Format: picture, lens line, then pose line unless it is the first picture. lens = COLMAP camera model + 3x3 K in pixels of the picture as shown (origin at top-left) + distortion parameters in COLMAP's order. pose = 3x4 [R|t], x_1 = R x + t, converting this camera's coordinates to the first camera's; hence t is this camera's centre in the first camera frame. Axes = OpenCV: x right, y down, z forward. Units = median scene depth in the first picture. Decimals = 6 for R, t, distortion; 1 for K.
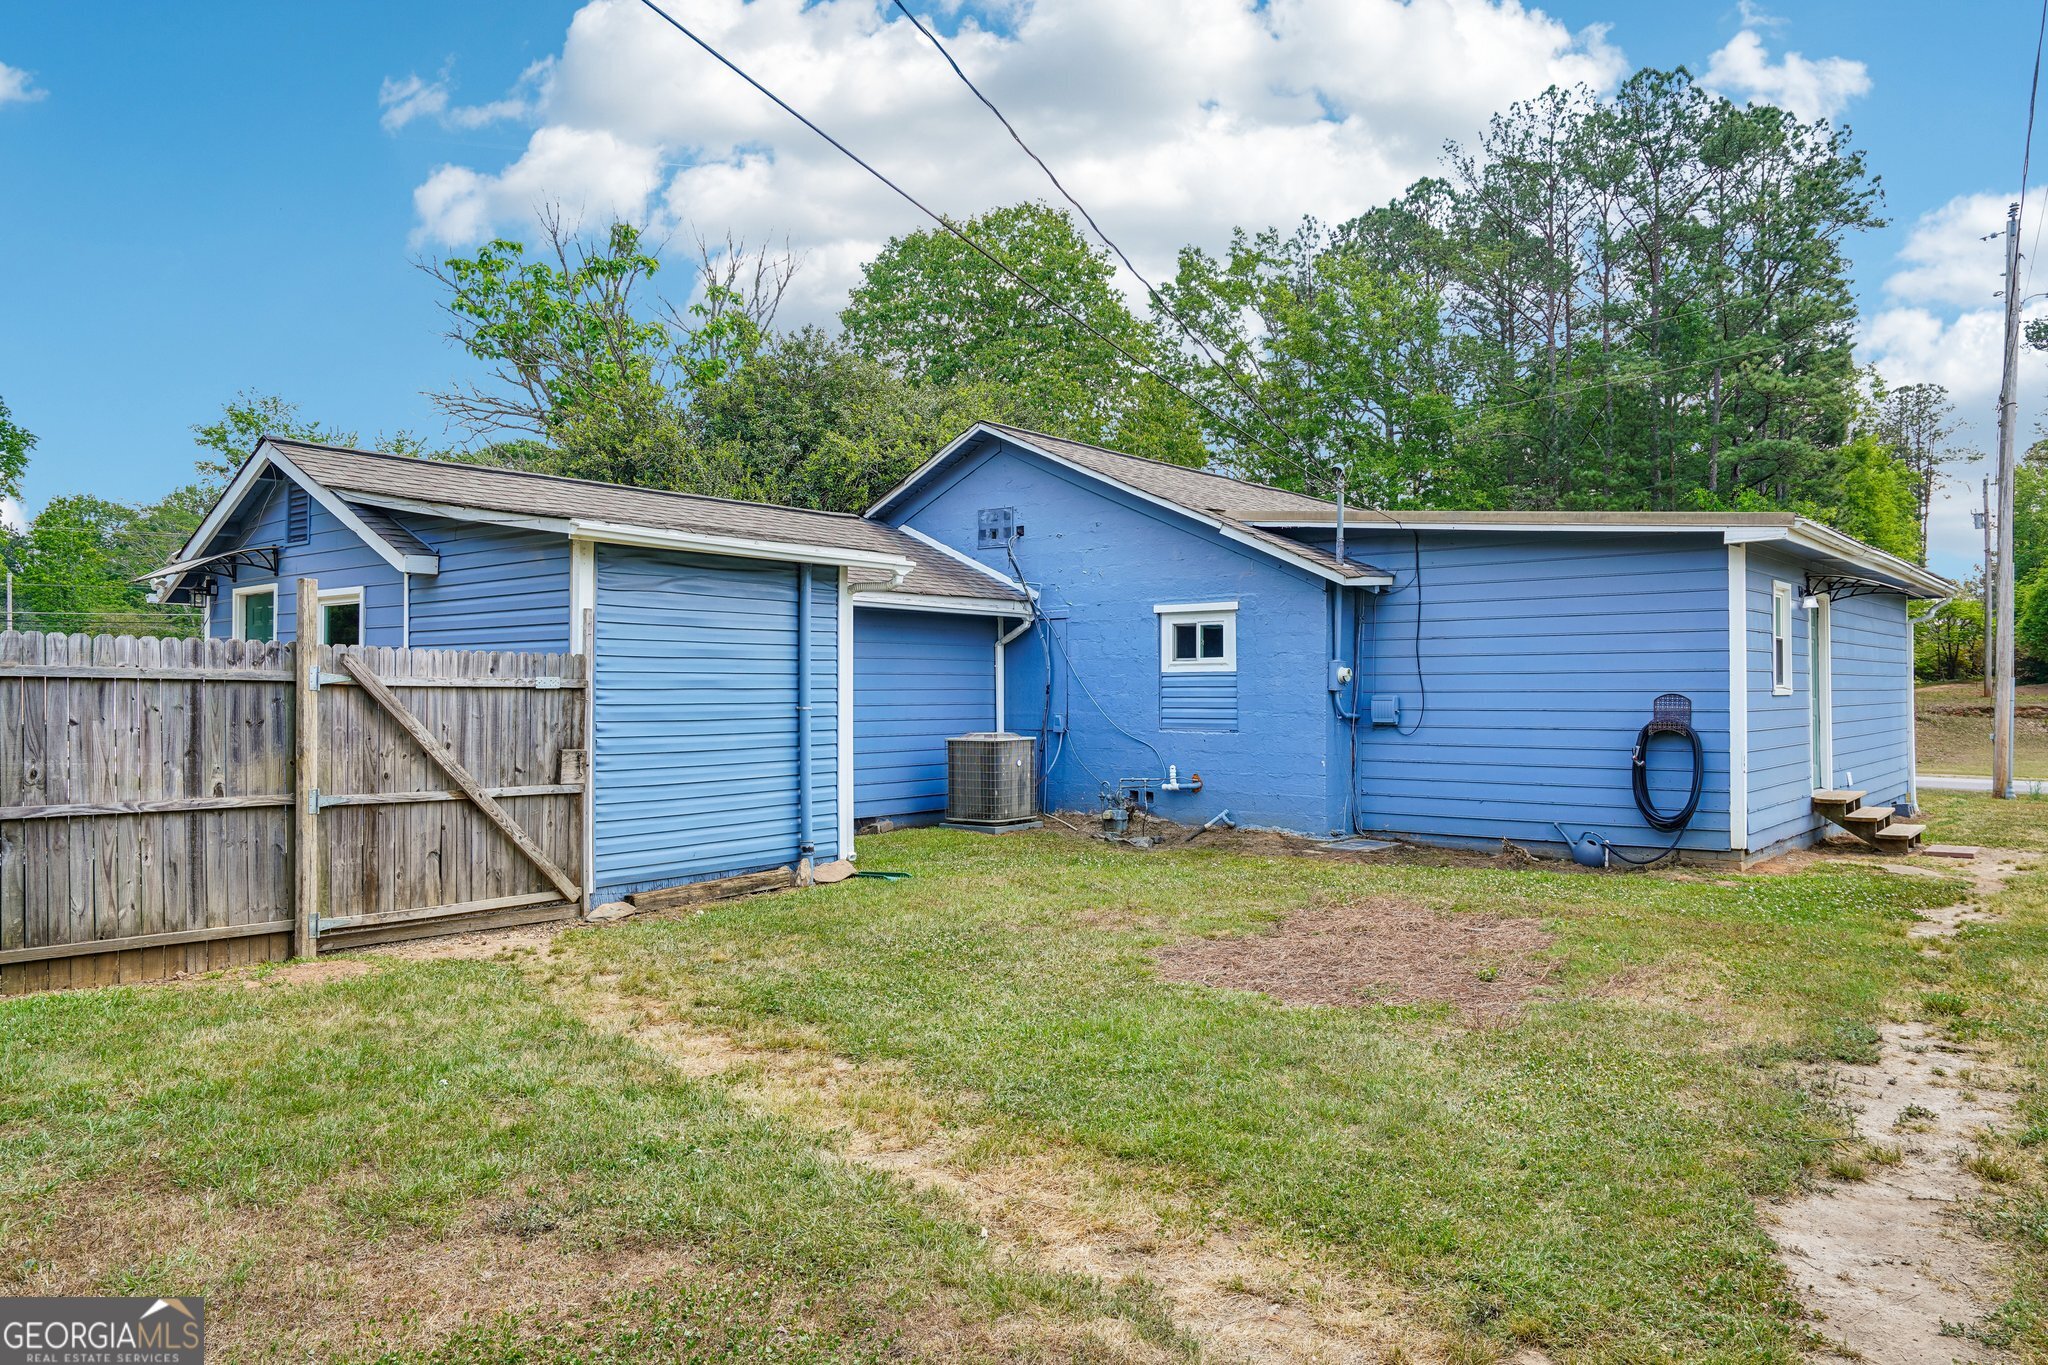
lens RADIAL K [[1396.1, 0, 1028.9], [0, 1396.1, 687.8], [0, 0, 1]] dist [-0.001146, -0.001463]
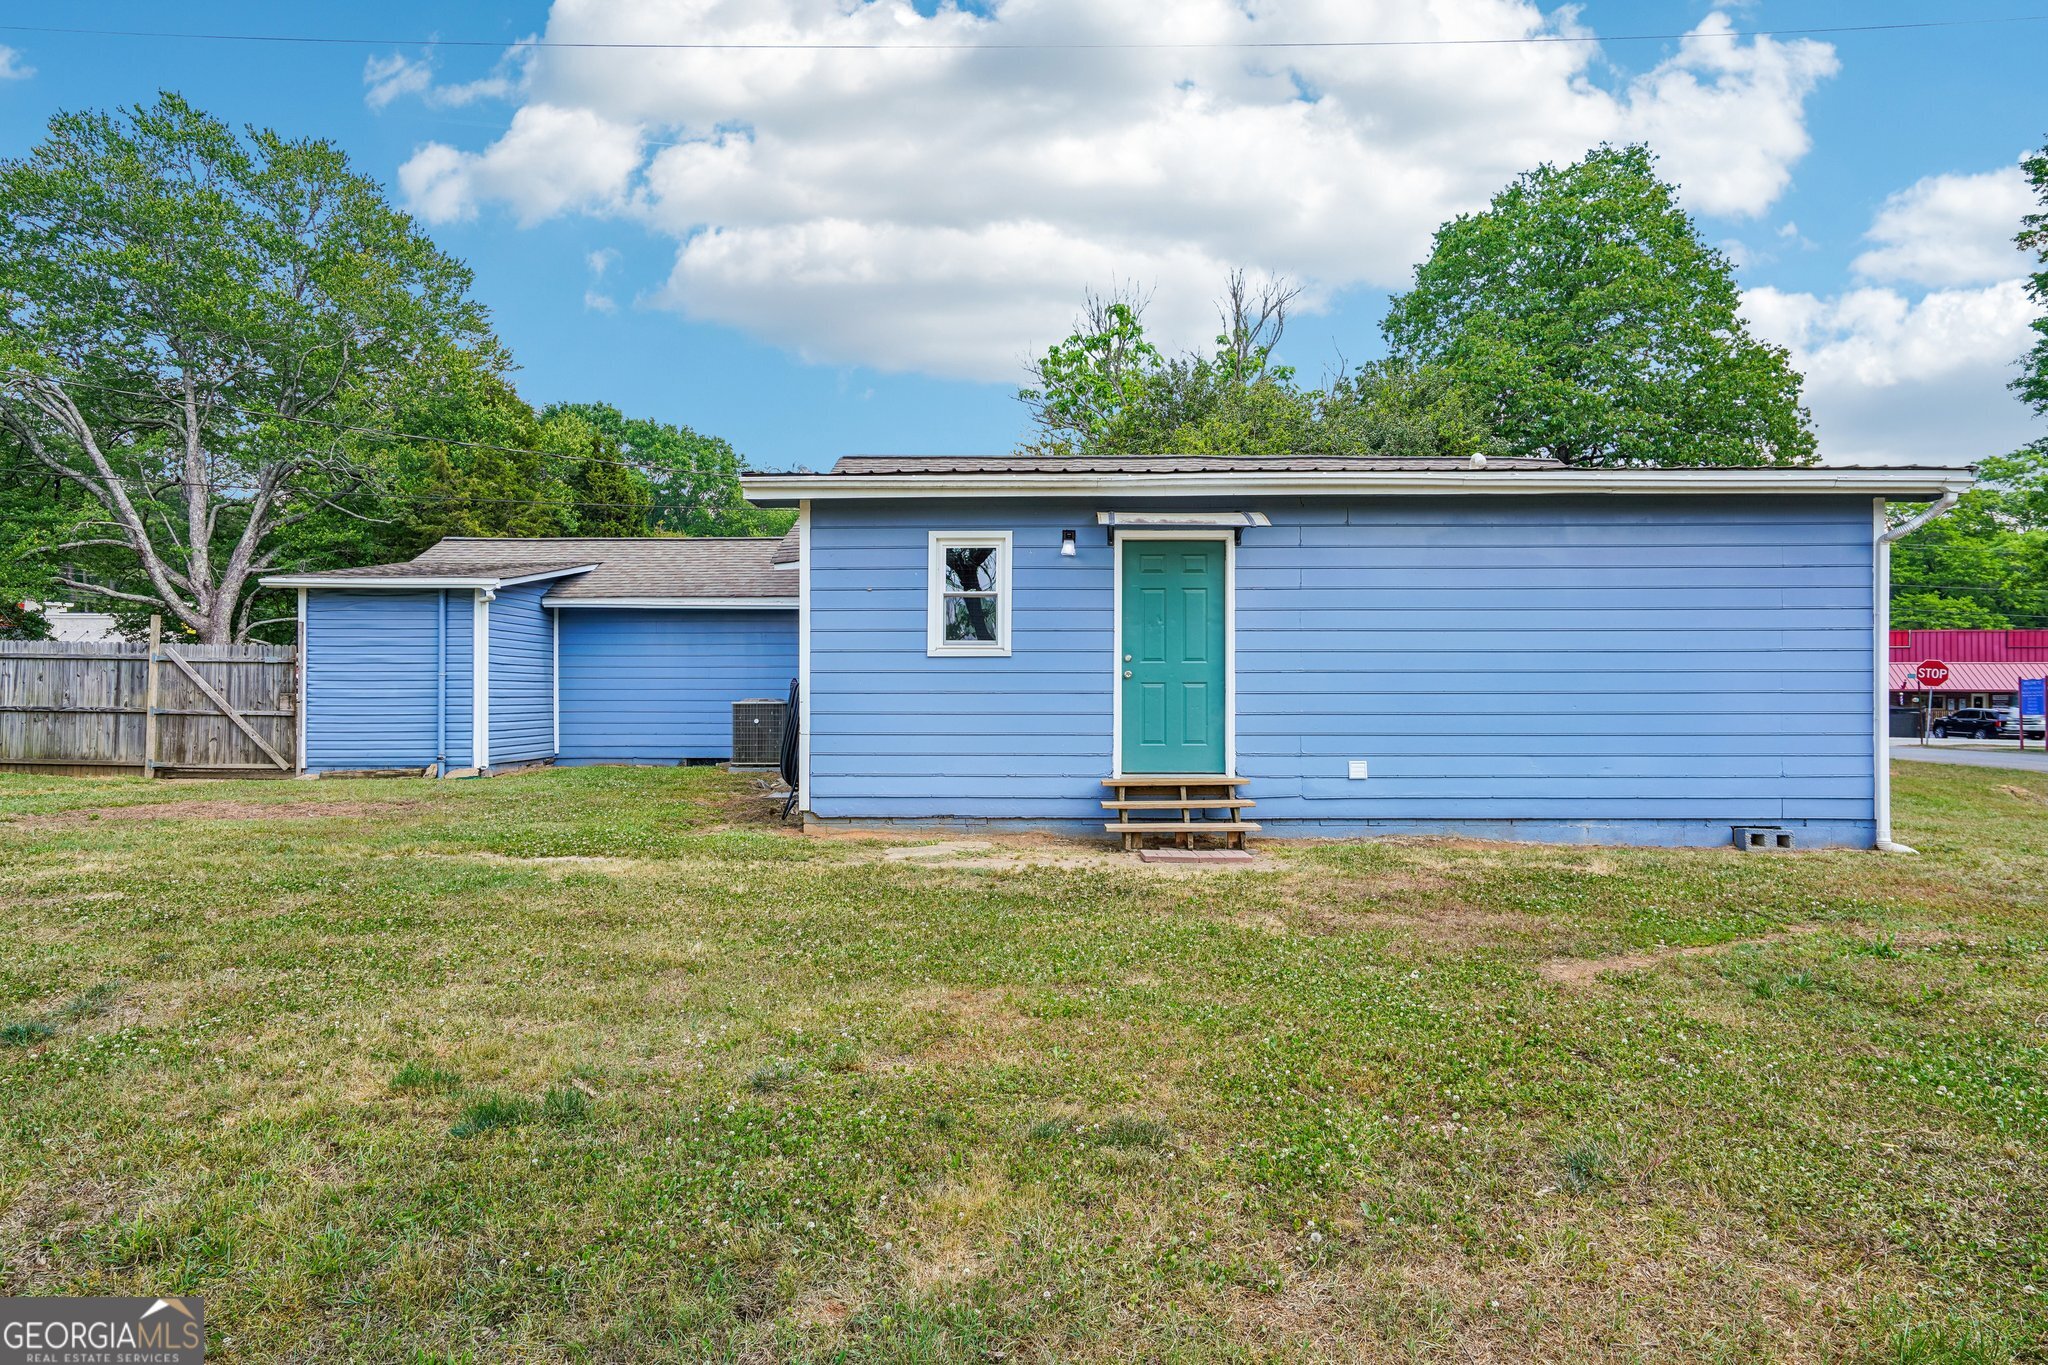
lens RADIAL K [[1203.8, 0, 1025.4], [0, 1203.8, 680.5], [0, 0, 1]] dist [-0.008251, 0.003646]
pose [[0.623788, -0.009867, -0.781531, 1.883425], [-0.001979, 0.999897, -0.014204, 0.053987], [0.781591, 0.010407, 0.623705, 0.853816]]
